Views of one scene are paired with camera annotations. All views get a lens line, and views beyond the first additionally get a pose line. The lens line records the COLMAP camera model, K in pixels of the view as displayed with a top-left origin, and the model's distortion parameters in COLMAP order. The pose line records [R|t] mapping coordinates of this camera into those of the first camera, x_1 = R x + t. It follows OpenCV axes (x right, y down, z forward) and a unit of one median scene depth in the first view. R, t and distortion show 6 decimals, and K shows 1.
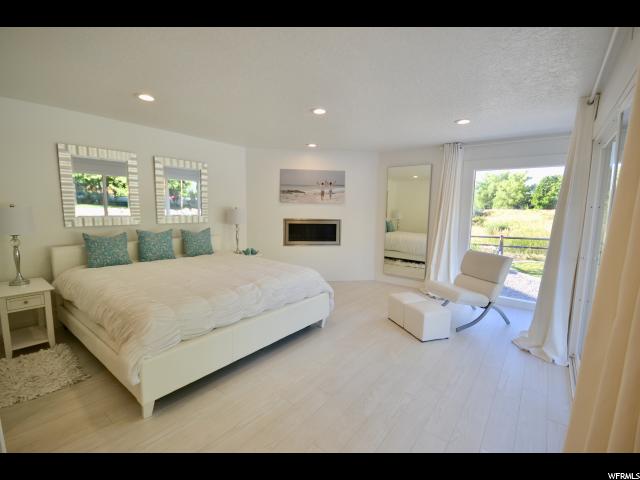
lens RADIAL K [[285.5, 0, 320.9], [0, 285.5, 241.3], [0, 0, 1]] dist [-0.003799, -0.000865]
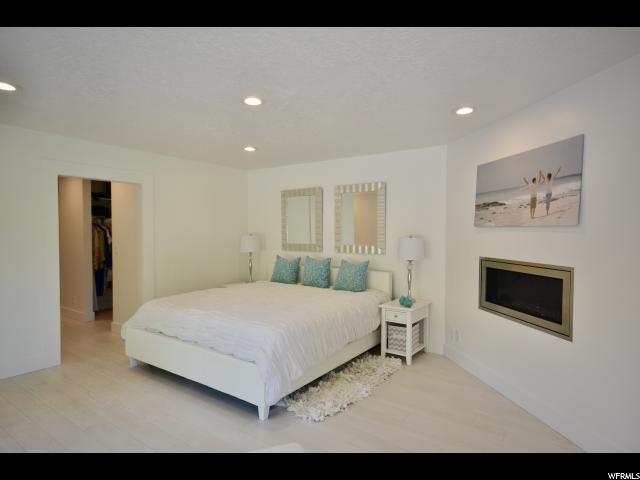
lens RADIAL K [[359.9, 0, 320.2], [0, 359.9, 242.0], [0, 0, 1]] dist [-0.002650, -0.000097]
pose [[0.057831, 0.011932, -0.998255, 0.518960], [-0.123471, 0.992337, 0.004709, -0.073613], [0.990662, 0.122983, 0.058861, 0.663269]]
